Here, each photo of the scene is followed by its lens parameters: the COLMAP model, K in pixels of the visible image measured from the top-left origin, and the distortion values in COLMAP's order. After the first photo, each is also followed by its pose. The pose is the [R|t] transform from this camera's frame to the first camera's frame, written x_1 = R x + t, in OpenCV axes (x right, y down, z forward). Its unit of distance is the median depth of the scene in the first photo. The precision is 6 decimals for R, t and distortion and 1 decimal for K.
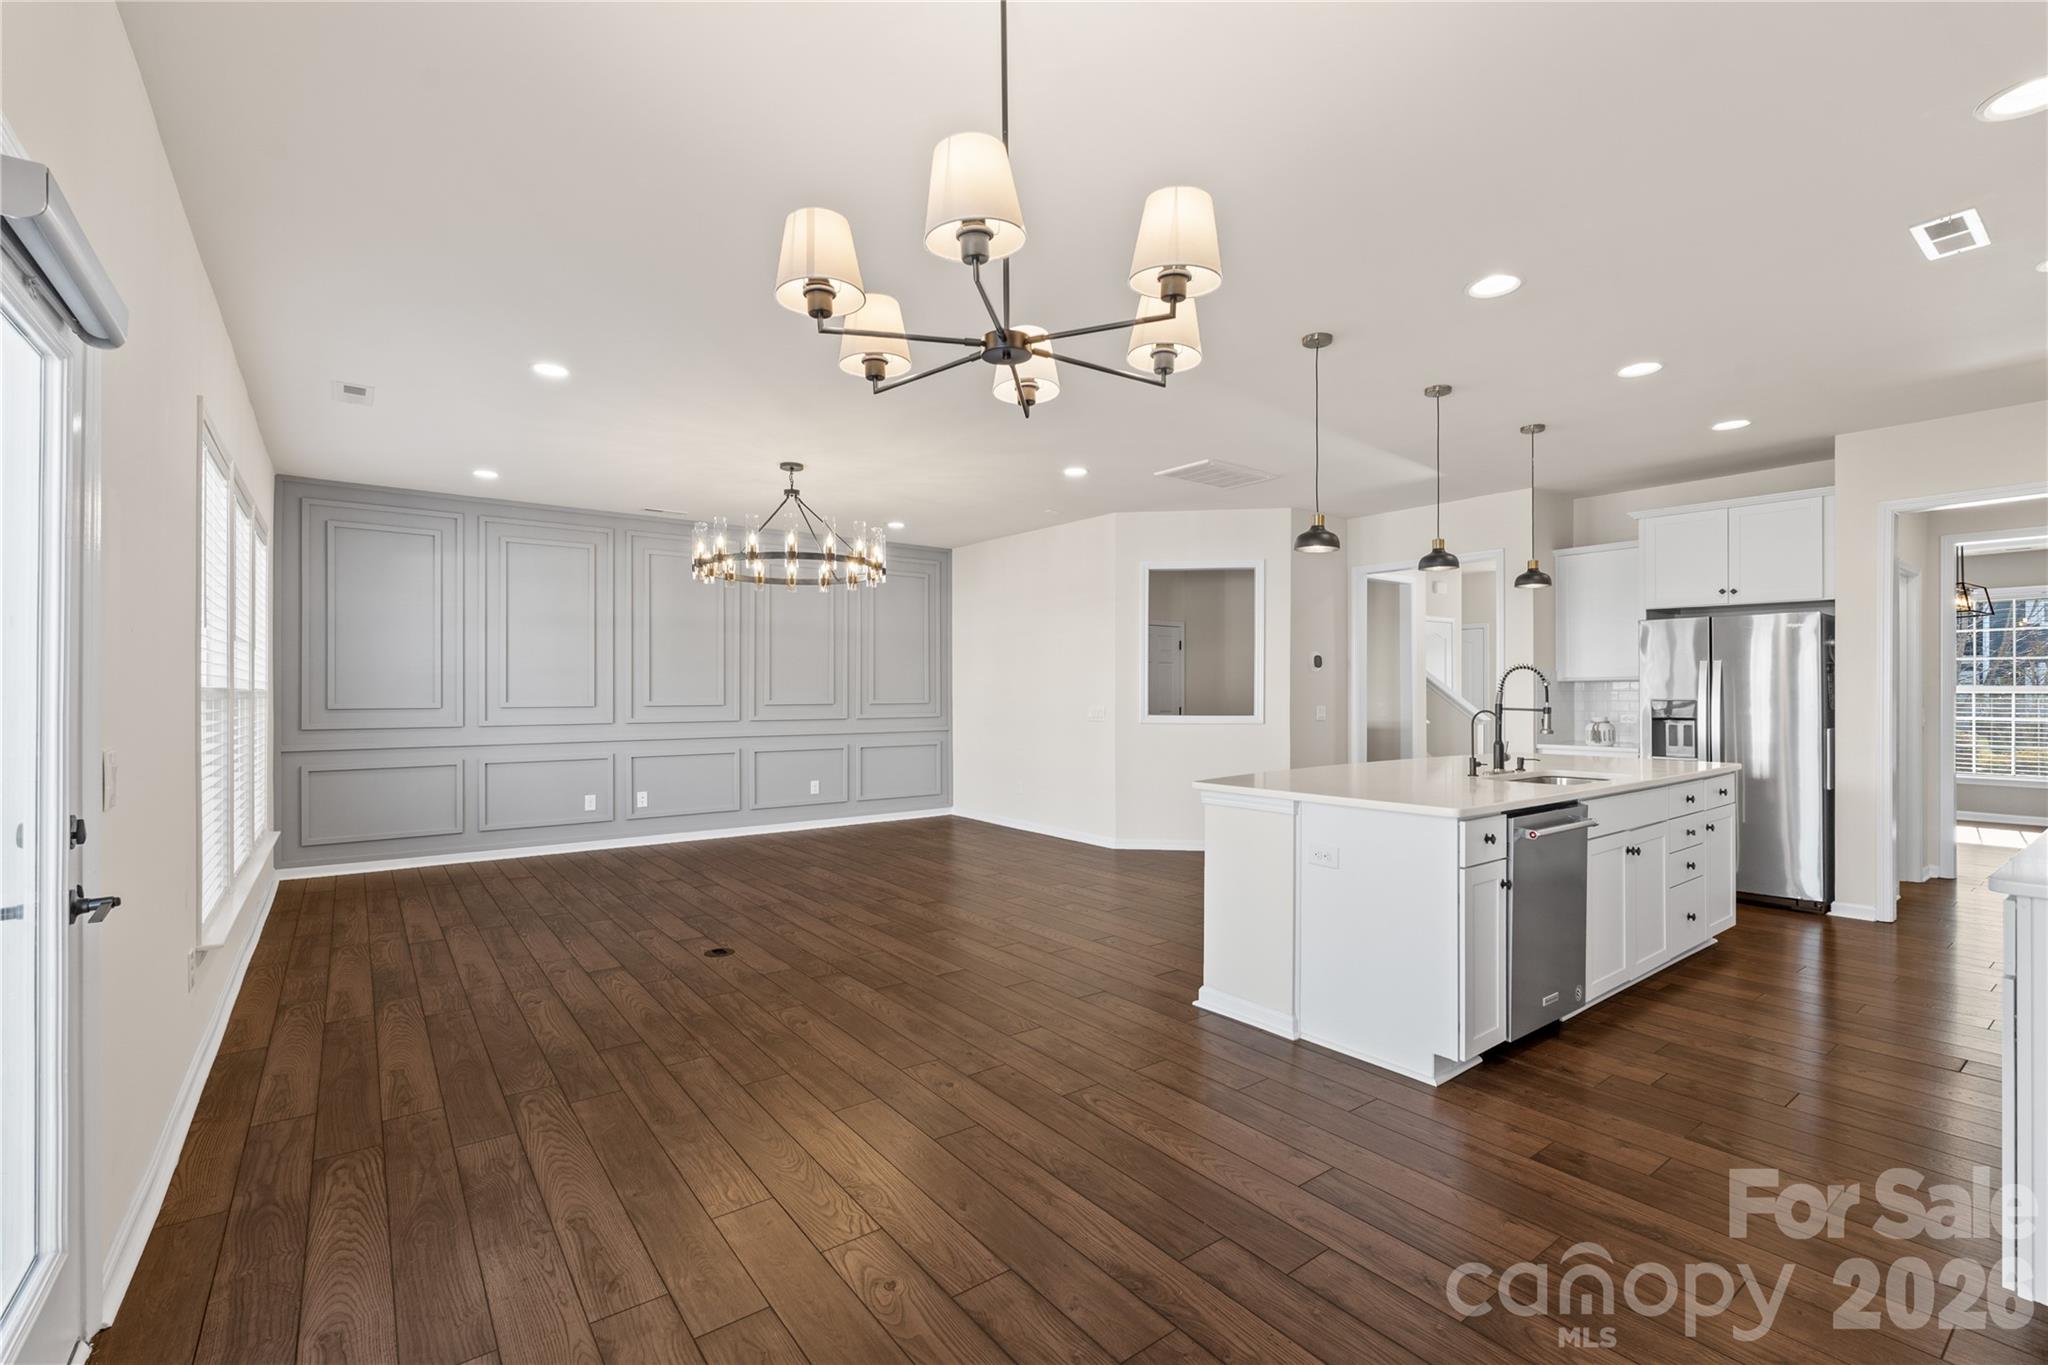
lens RADIAL K [[908.3, 0, 1024.3], [0, 908.3, 687.7], [0, 0, 1]] dist [-0.002241, -0.000139]
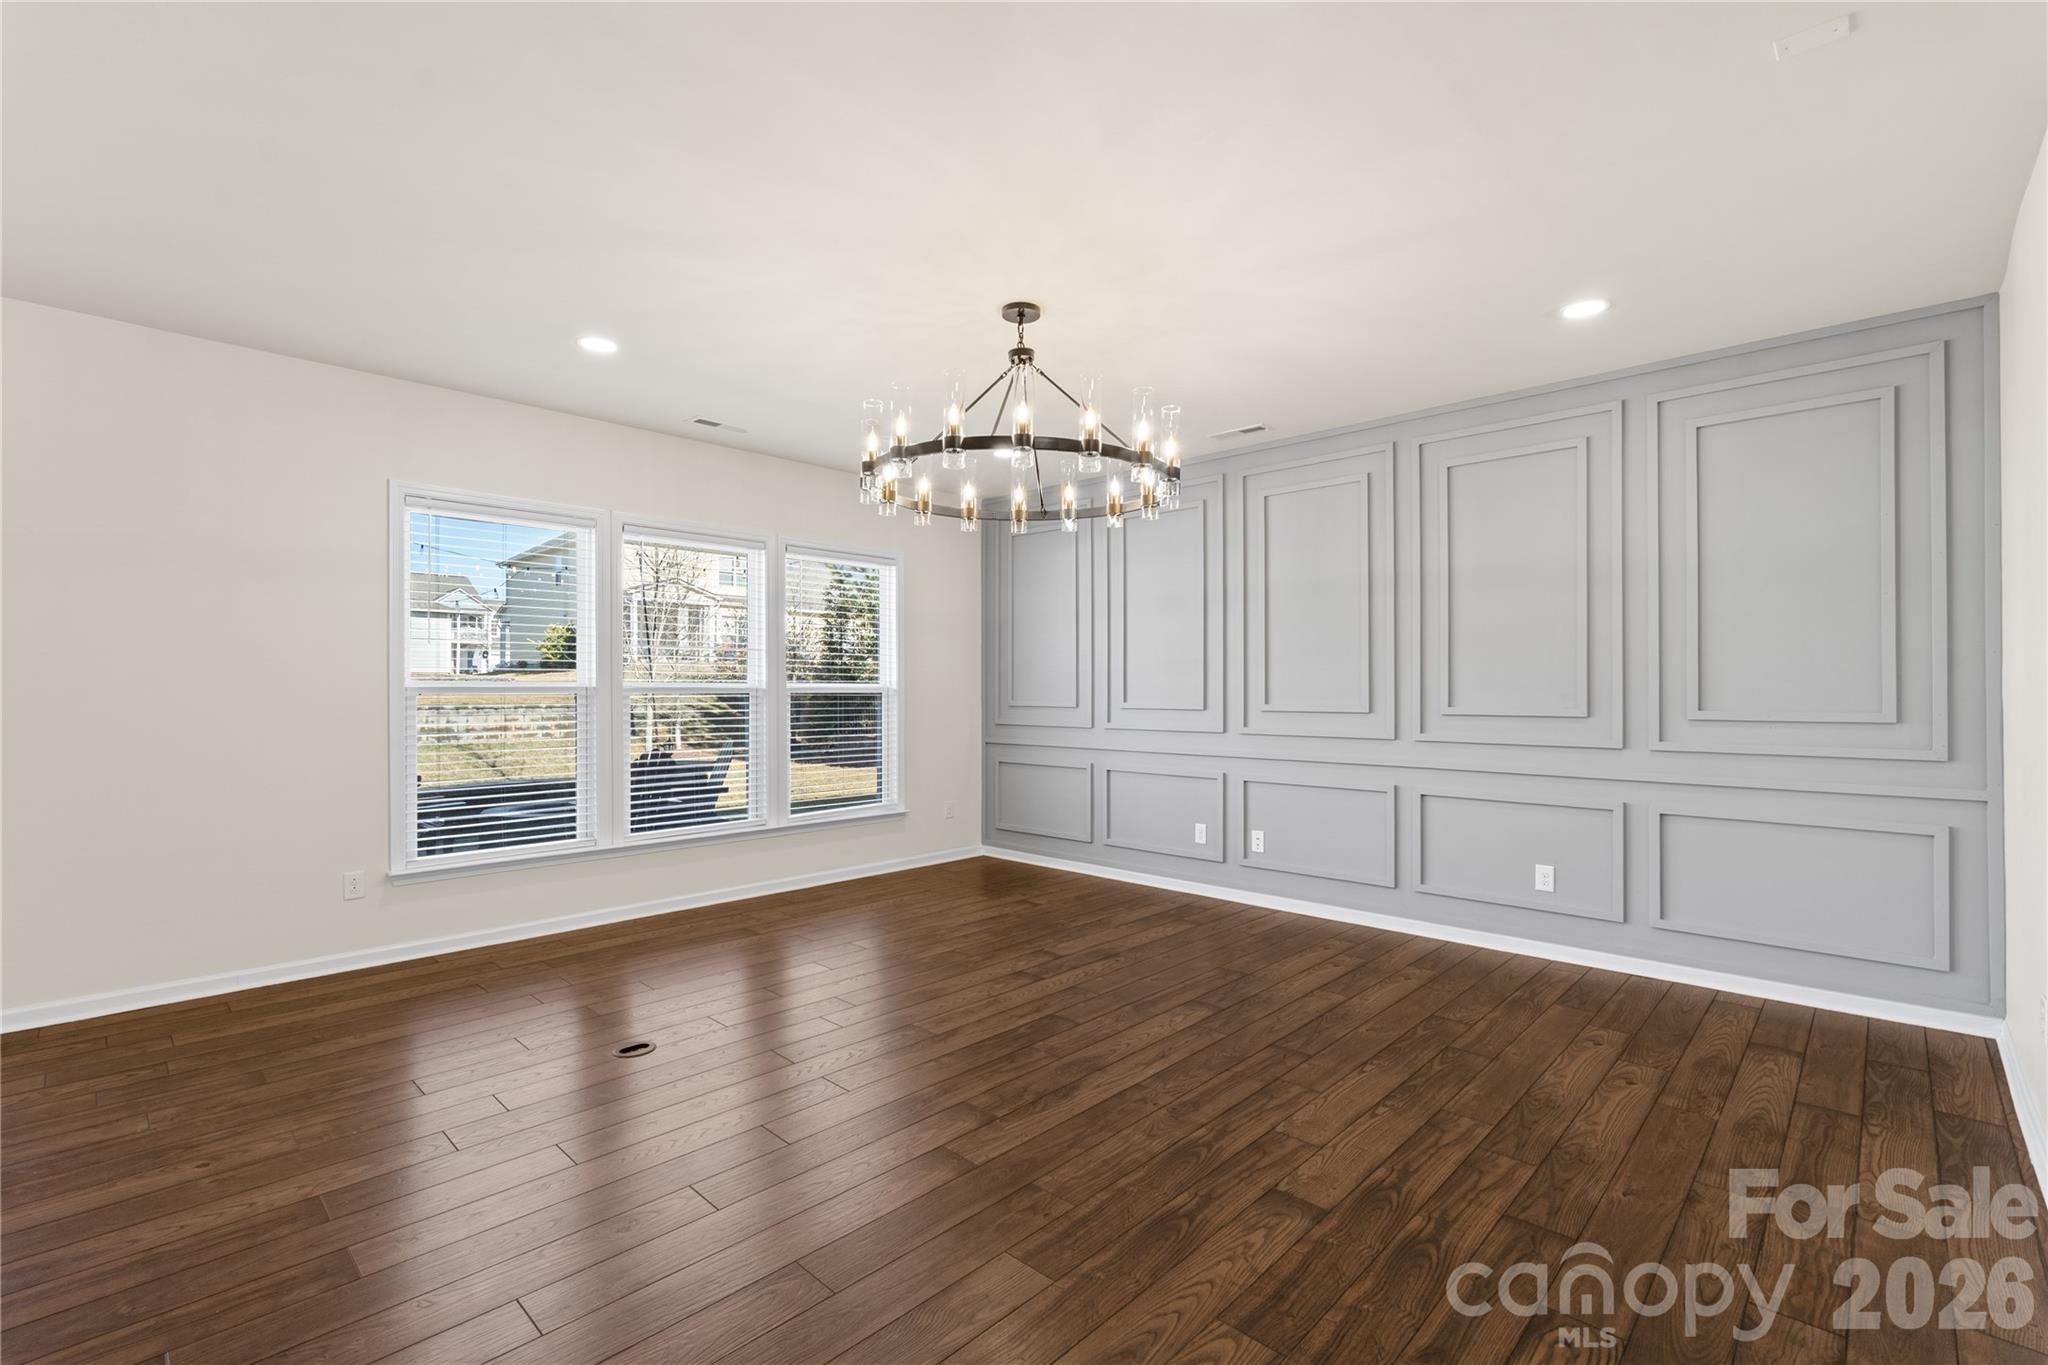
lens RADIAL K [[908.3, 0, 1024.3], [0, 908.3, 687.7], [0, 0, 1]] dist [-0.002241, -0.000139]
pose [[0.166572, 0.000350, -0.986029, 0.263189], [0.002067, 0.999998, 0.000705, 0.000974], [0.986027, -0.002155, 0.166571, 0.720664]]
